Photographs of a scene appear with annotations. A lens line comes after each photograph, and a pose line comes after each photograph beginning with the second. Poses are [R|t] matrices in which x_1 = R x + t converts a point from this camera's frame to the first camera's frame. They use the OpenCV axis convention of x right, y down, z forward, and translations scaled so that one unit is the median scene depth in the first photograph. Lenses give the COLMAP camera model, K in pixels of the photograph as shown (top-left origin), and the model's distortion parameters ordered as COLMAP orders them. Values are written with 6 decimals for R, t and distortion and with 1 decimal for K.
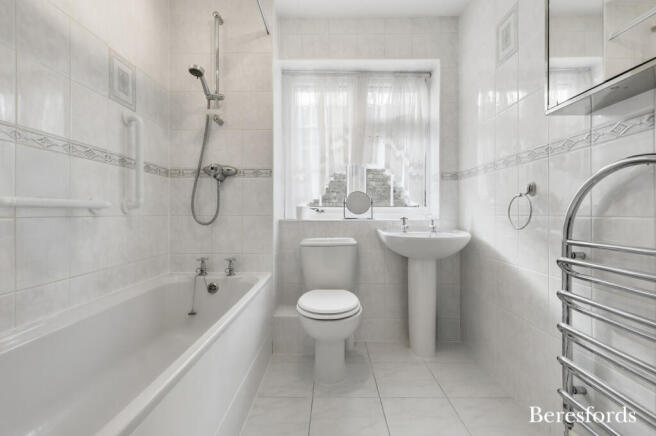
lens RADIAL K [[287.7, 0, 328.8], [0, 287.7, 214.2], [0, 0, 1]] dist [-0.002519, -0.000185]
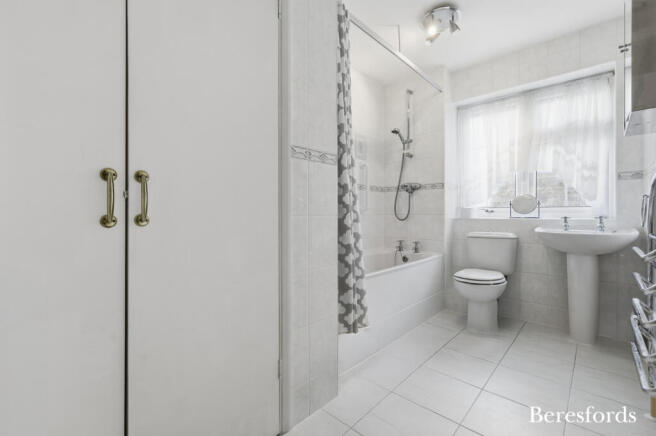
lens RADIAL K [[287.7, 0, 328.8], [0, 287.7, 214.2], [0, 0, 1]] dist [-0.002519, -0.000185]
pose [[0.736671, 0.000492, -0.676251, 0.346069], [-0.000797, 1.000000, -0.000141, 0.002698], [0.676251, 0.000643, 0.736671, -0.454693]]
